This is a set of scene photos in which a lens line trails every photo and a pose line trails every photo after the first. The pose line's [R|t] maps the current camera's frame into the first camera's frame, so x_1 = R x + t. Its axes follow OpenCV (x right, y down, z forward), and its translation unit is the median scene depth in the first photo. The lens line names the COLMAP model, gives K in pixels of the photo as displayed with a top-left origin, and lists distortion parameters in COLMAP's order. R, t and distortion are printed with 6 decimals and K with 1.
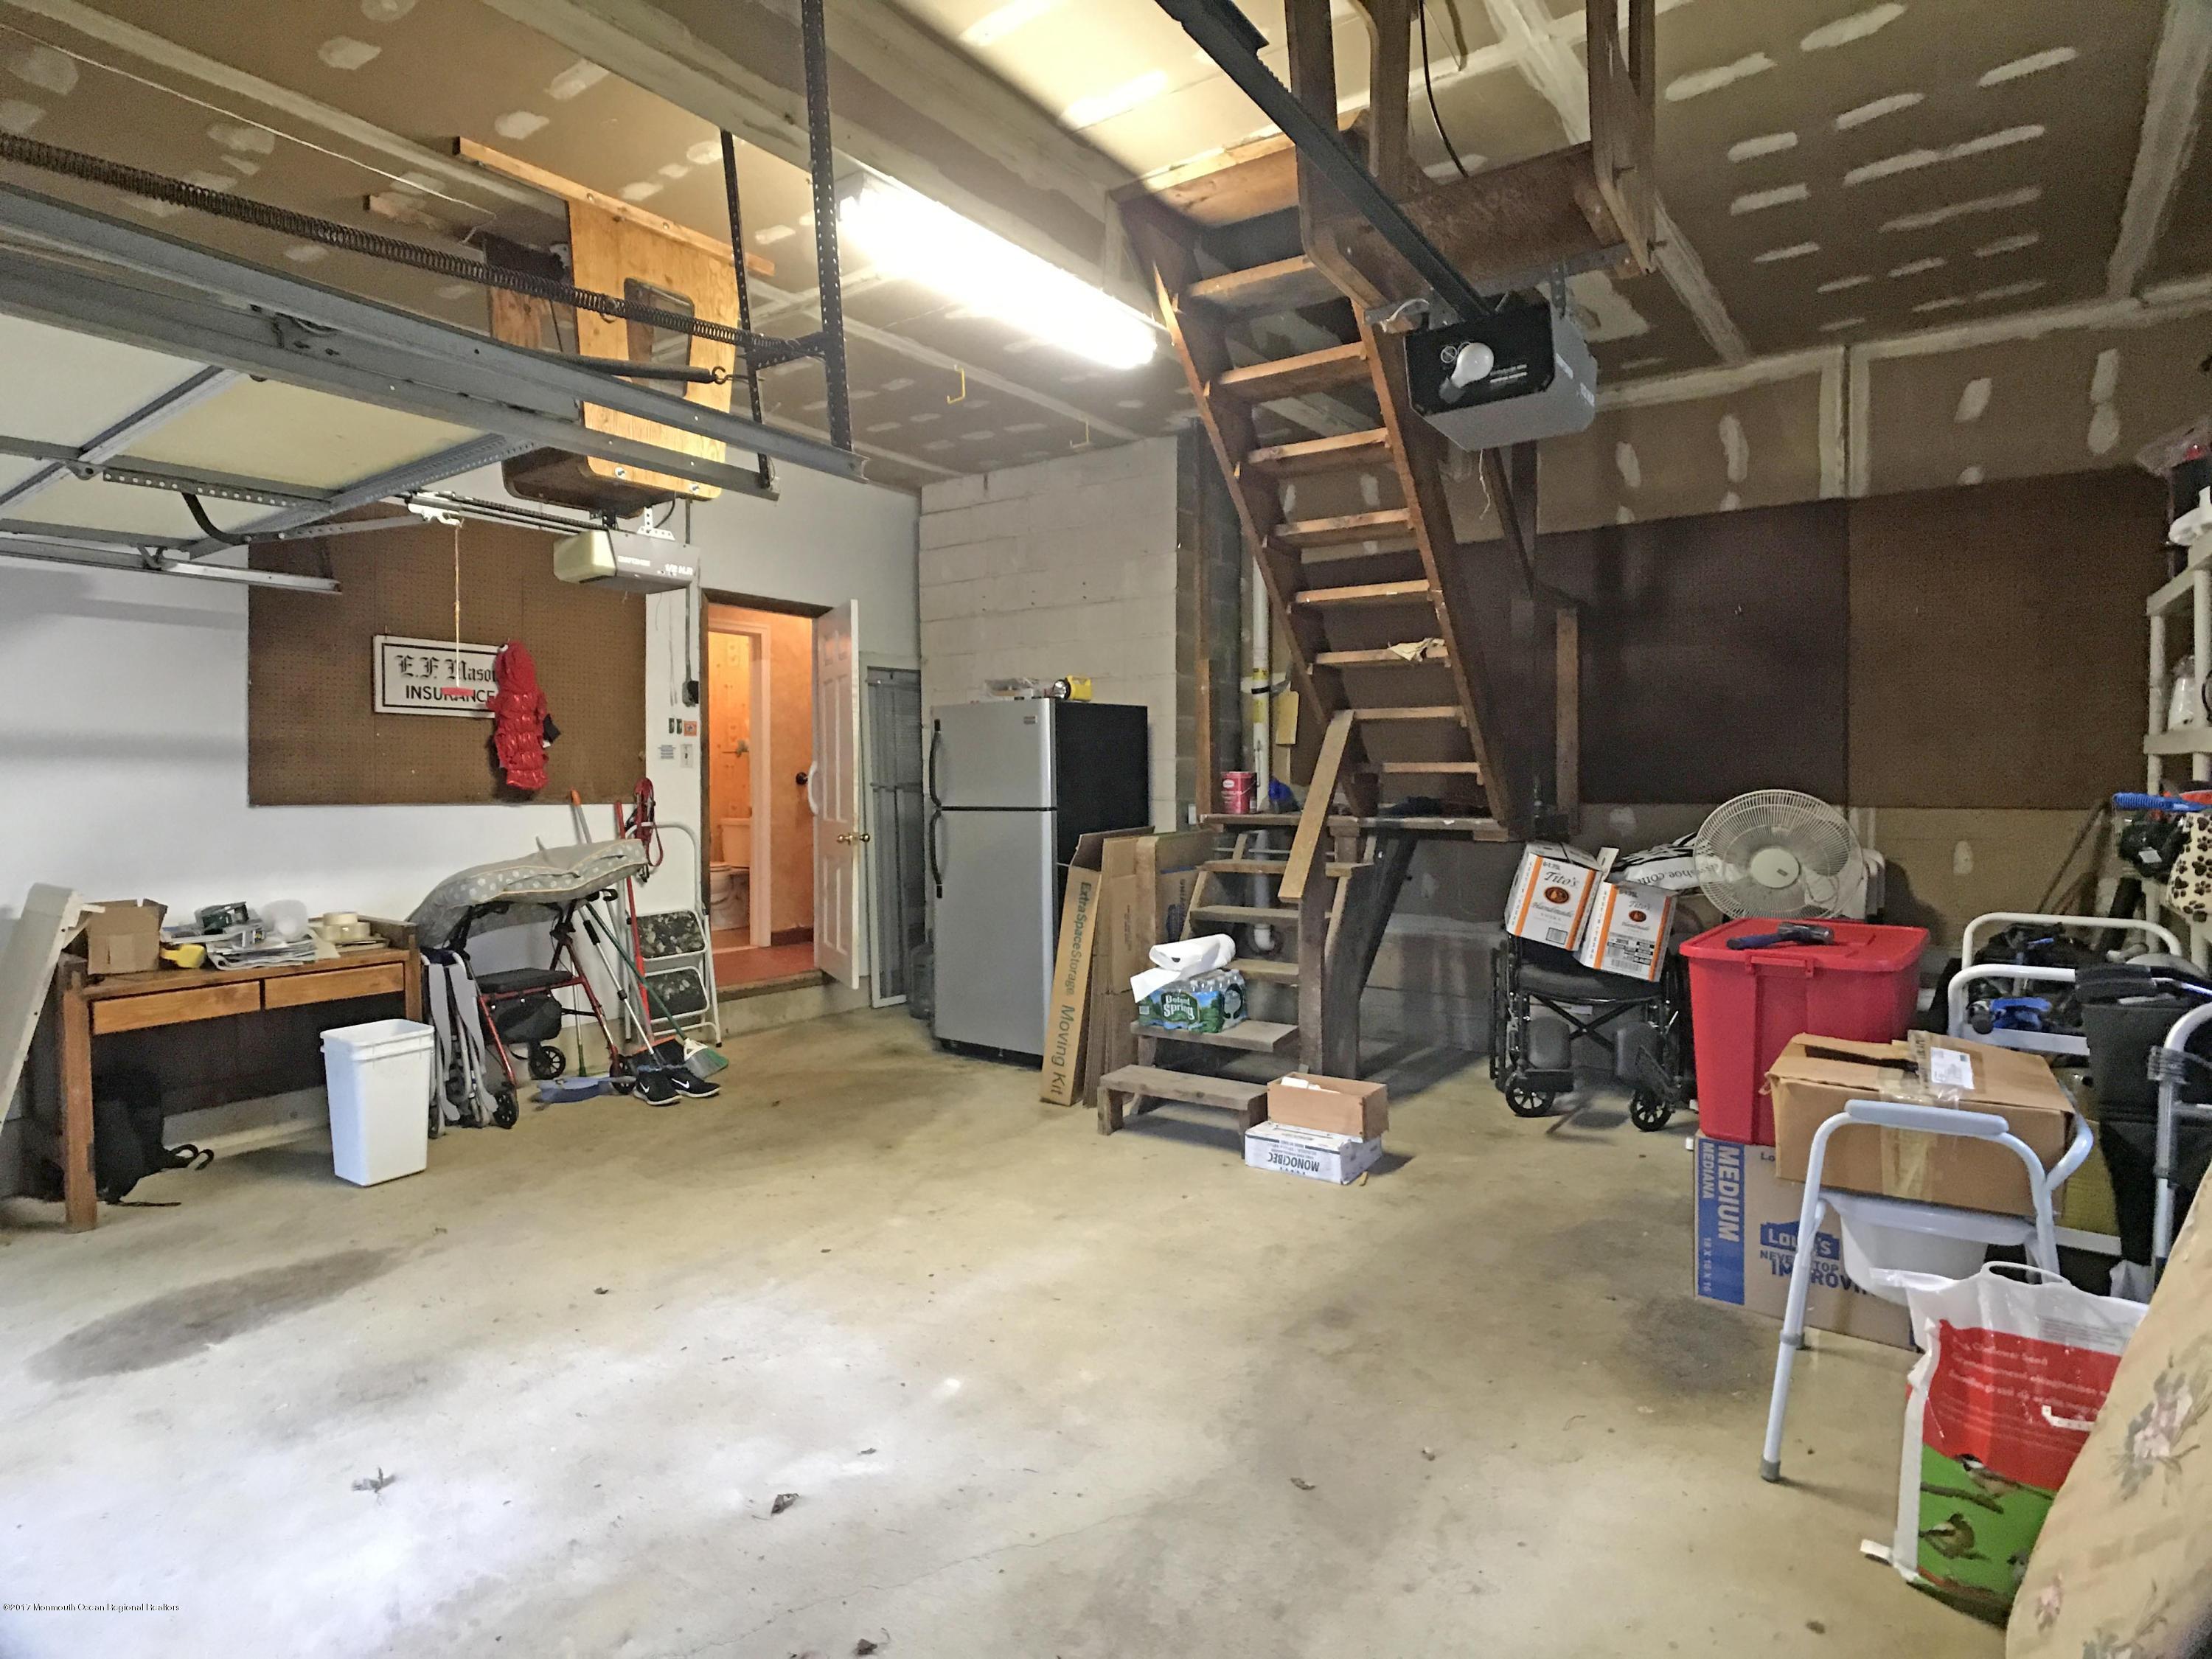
lens RADIAL K [[1195.3, 0, 1088.9], [0, 1195.3, 812.5], [0, 0, 1]] dist [-0.012853, 0.005896]
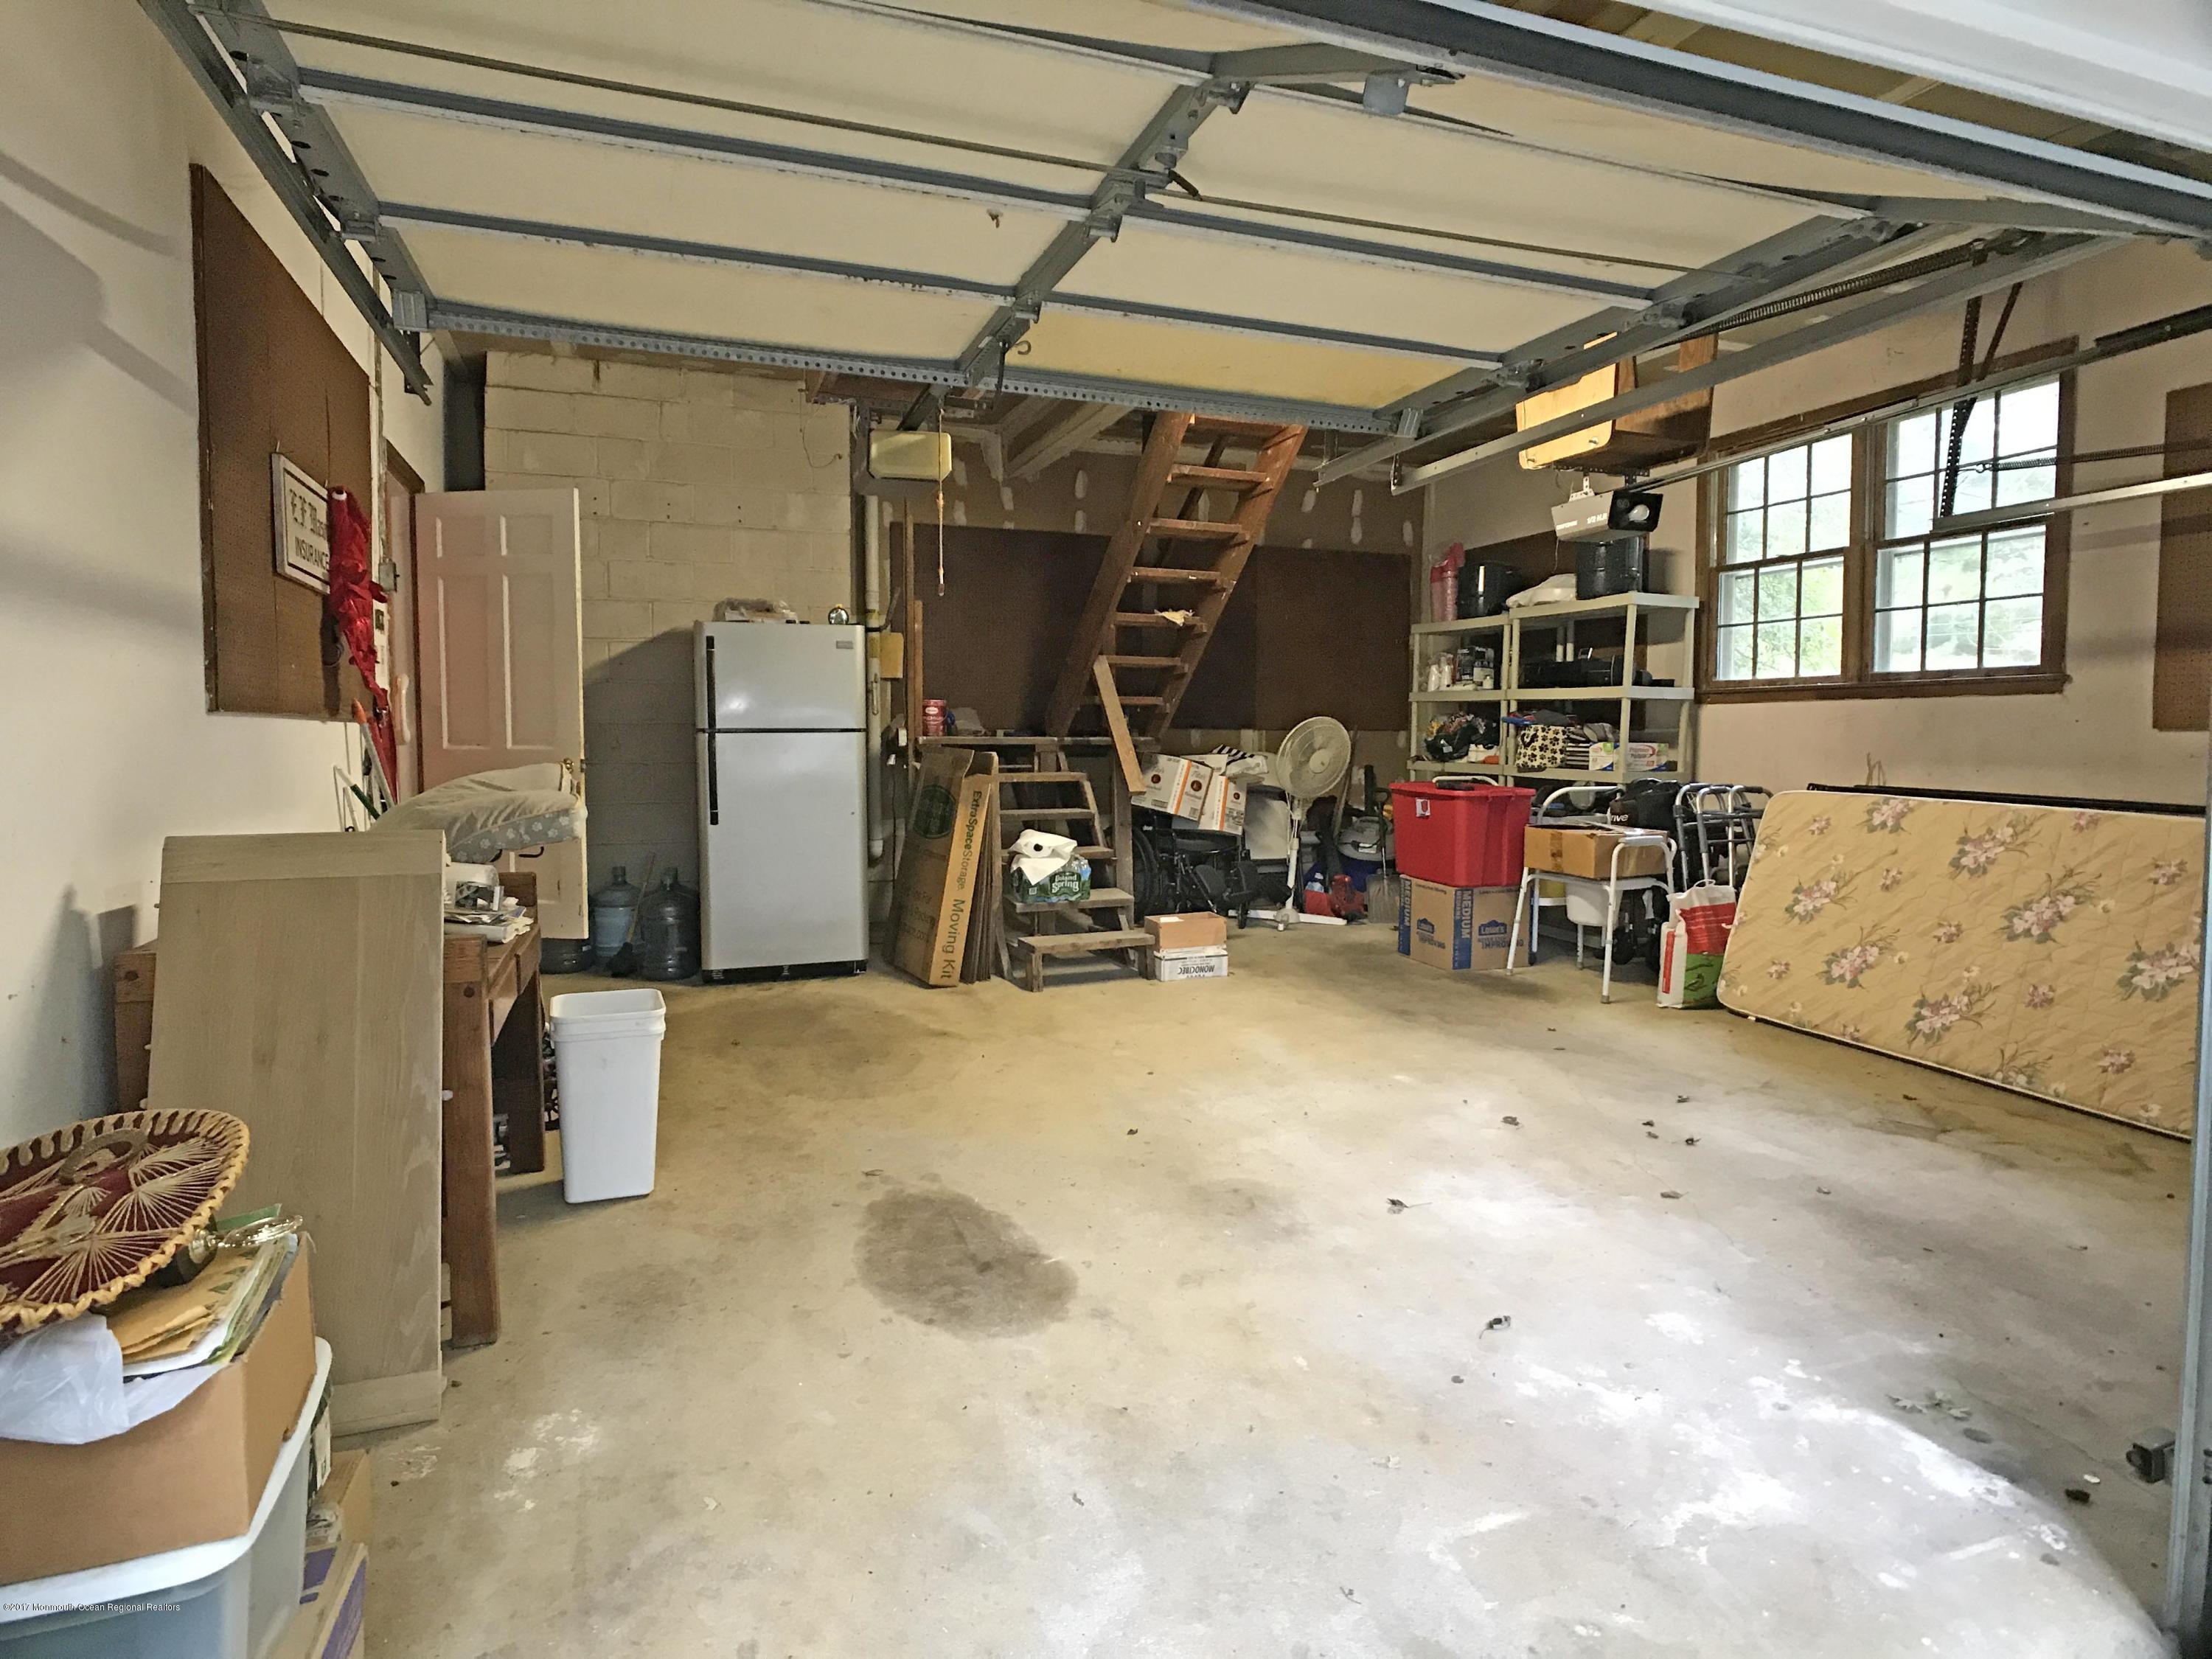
lens RADIAL K [[1195.3, 0, 1083.8], [0, 1195.3, 832.1], [0, 0, 1]] dist [-0.012853, 0.005896]
pose [[0.543864, -0.066690, 0.836519, -1.013570], [0.015495, 0.997465, 0.069447, 0.021043], [-0.839030, -0.024808, 0.543519, 0.303405]]
